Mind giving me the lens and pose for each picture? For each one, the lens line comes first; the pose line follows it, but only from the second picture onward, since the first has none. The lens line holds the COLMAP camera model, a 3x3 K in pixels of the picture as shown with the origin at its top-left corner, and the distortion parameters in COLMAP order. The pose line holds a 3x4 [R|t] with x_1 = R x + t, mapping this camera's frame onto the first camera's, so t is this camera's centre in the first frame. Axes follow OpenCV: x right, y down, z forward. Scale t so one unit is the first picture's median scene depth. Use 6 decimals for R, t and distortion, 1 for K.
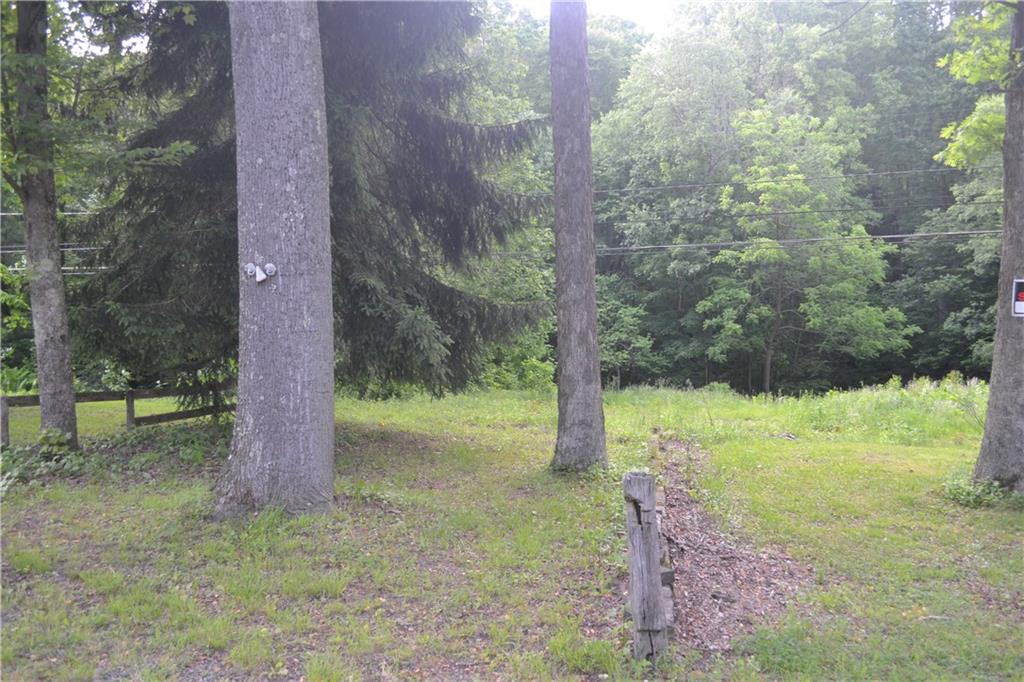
lens RADIAL K [[800.2, 0, 512.0], [0, 800.2, 341.0], [0, 0, 1]] dist [-0.079038, 0.013688]
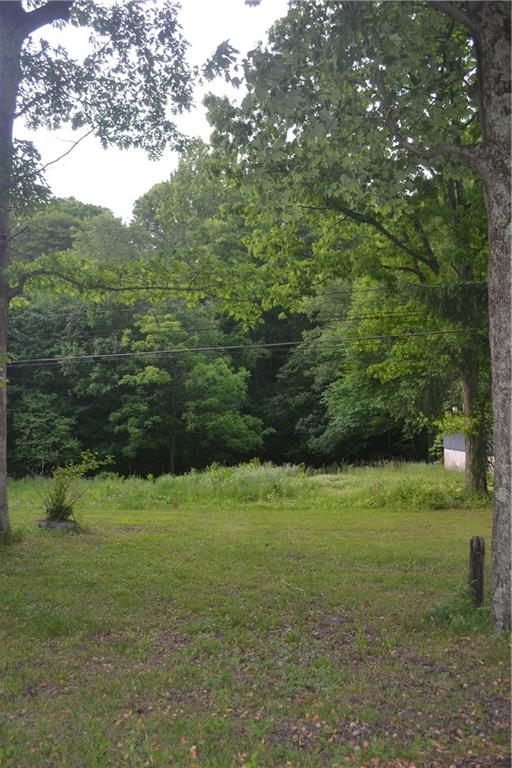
lens RADIAL K [[600.1, 0, 235.0], [0, 600.1, 382.1], [0, 0, 1]] dist [-0.079038, 0.013688]
pose [[0.966553, -0.000366, 0.256468, 0.171898], [0.028107, 0.994127, -0.104509, 0.010336], [-0.254923, 0.108222, 0.960886, -0.038246]]
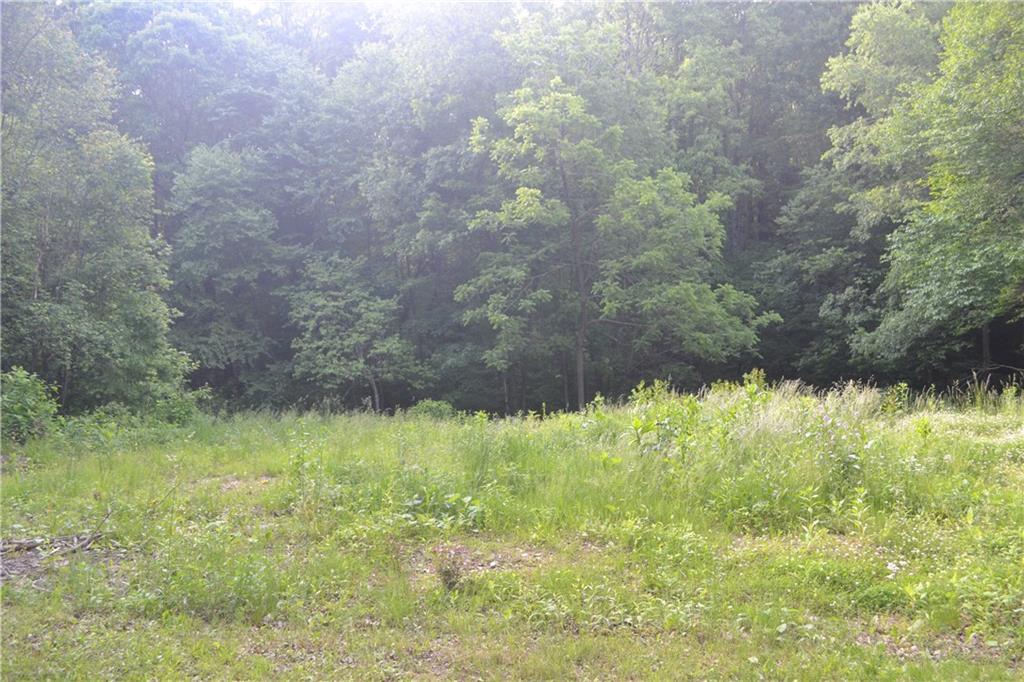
lens RADIAL K [[800.2, 0, 512.0], [0, 800.2, 341.0], [0, 0, 1]] dist [-0.079038, 0.013688]
pose [[0.999091, -0.030293, 0.029987, 0.252646], [0.031085, 0.999170, -0.026314, 0.019018], [-0.029165, 0.027223, 0.999204, 0.279475]]
